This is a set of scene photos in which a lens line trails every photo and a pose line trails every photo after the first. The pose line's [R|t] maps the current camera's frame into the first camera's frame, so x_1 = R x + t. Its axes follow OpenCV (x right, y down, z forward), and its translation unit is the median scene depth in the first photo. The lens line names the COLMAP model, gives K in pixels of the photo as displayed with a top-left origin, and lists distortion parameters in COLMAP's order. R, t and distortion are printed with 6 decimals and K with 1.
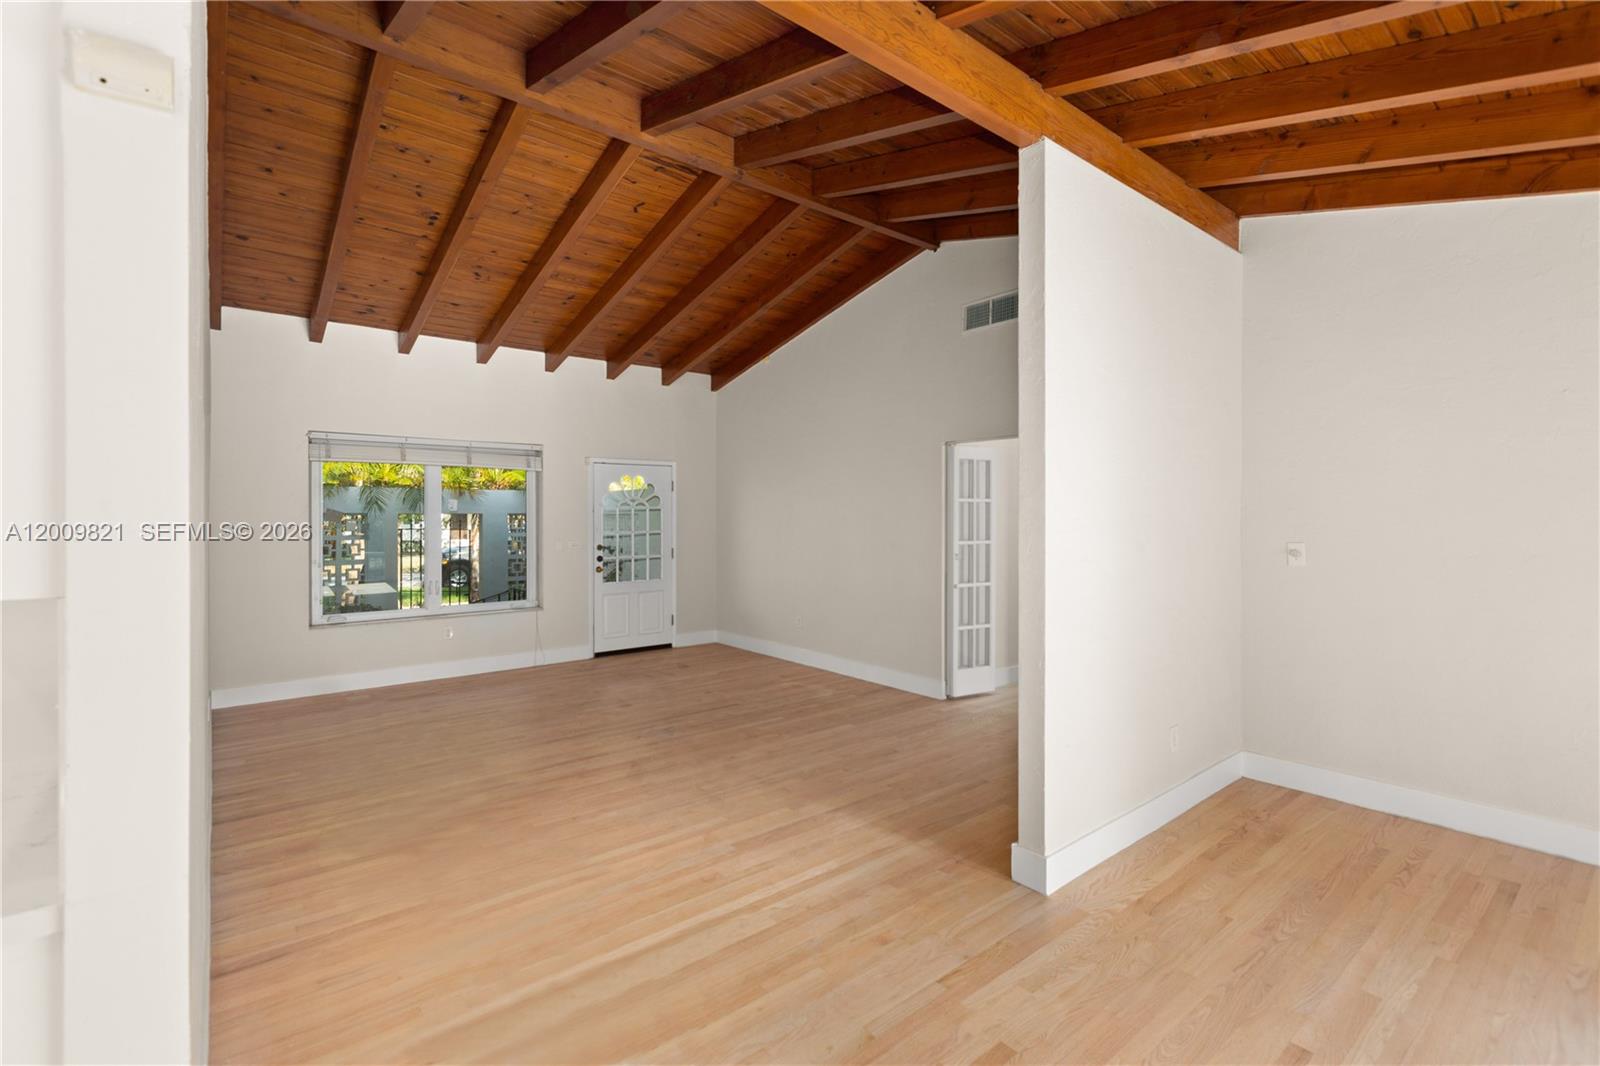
lens RADIAL K [[716.6, 0, 778.8], [0, 716.6, 517.5], [0, 0, 1]] dist [0.006779, -0.002004]
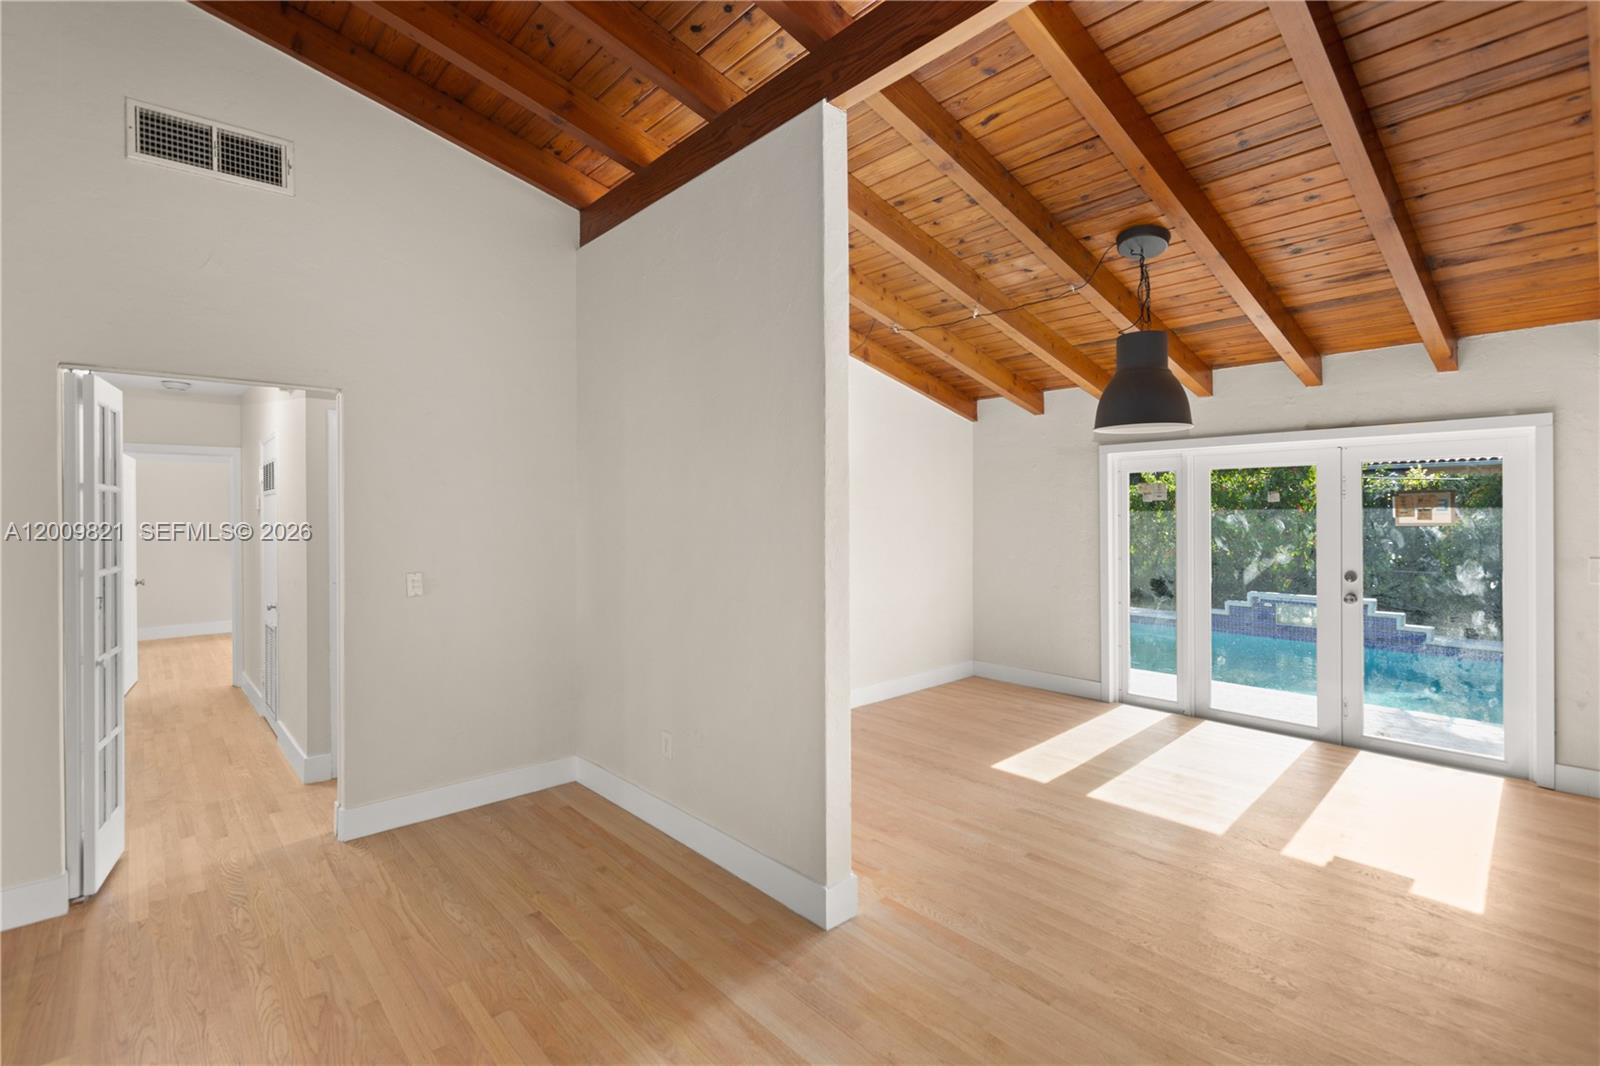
lens RADIAL K [[716.6, 0, 851.1], [0, 716.6, 513.4], [0, 0, 1]] dist [0.006779, -0.002004]
pose [[-0.078553, 0.002872, 0.996906, -0.278971], [0.006622, 0.999975, -0.002359, -0.000422], [-0.996888, 0.006416, -0.078570, 0.526489]]
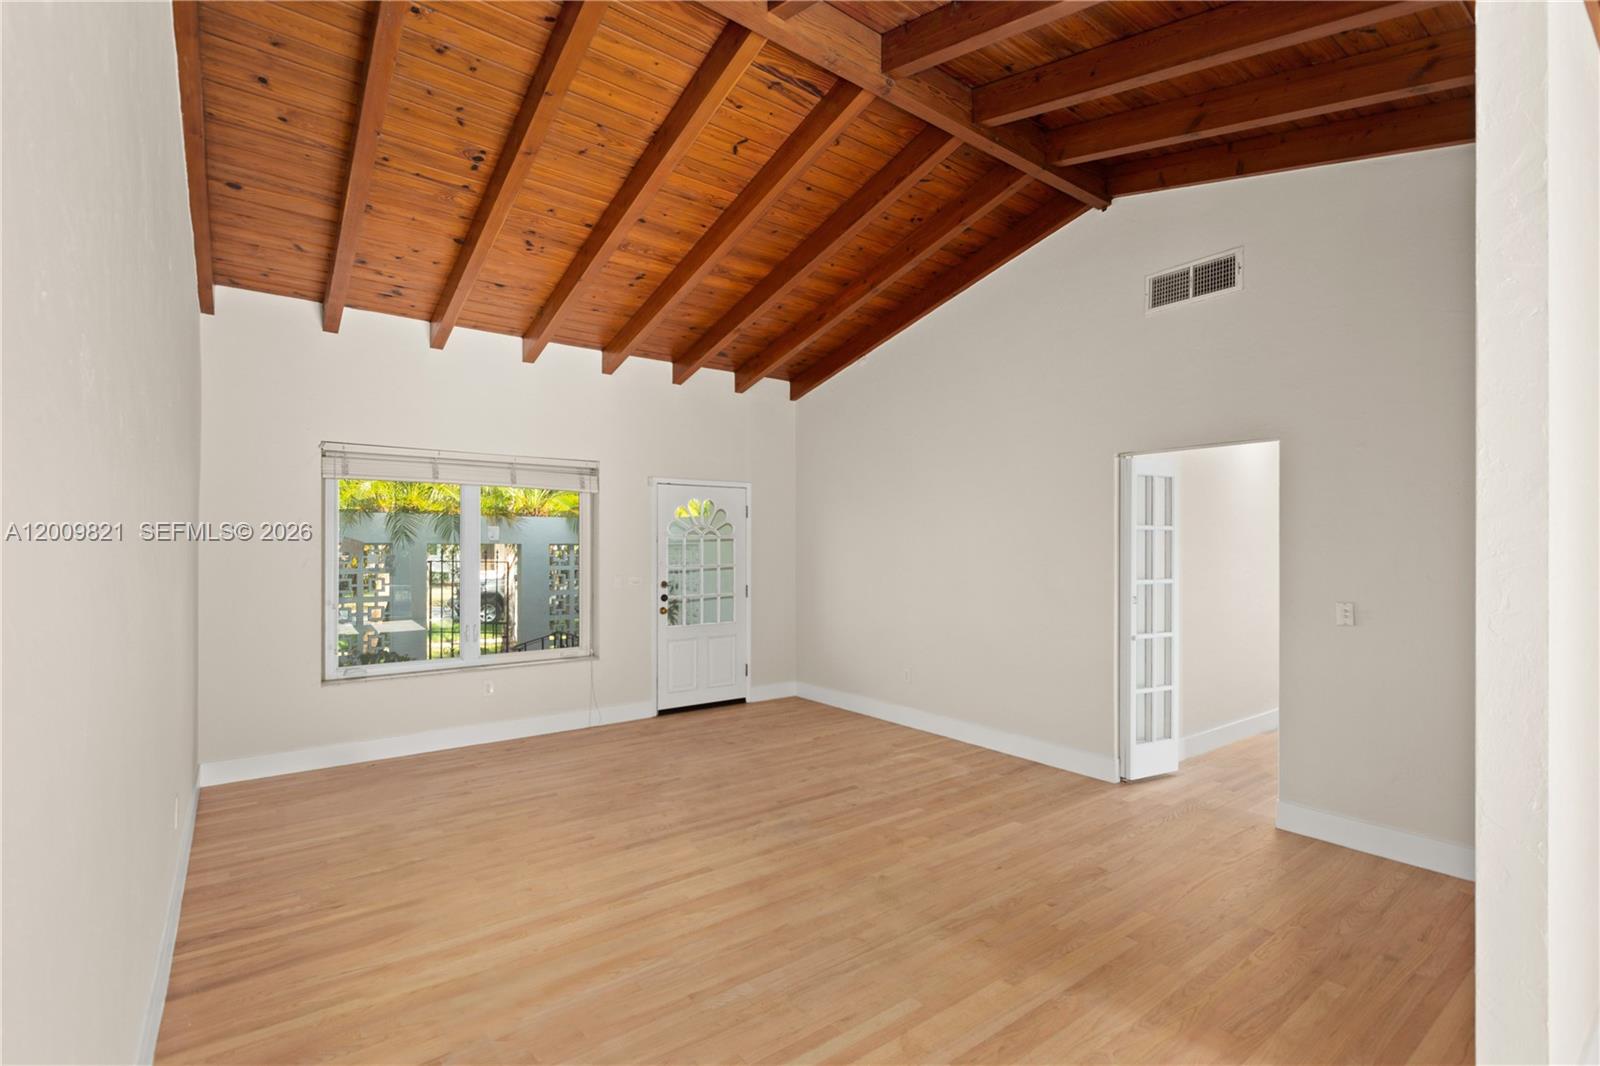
lens RADIAL K [[716.6, 0, 775.7], [0, 716.6, 546.5], [0, 0, 1]] dist [0.006779, -0.002004]
pose [[0.999515, 0.001888, -0.031070, -0.117035], [-0.001984, 0.999993, -0.003075, -0.000097], [0.031064, 0.003135, 0.999512, 0.206582]]
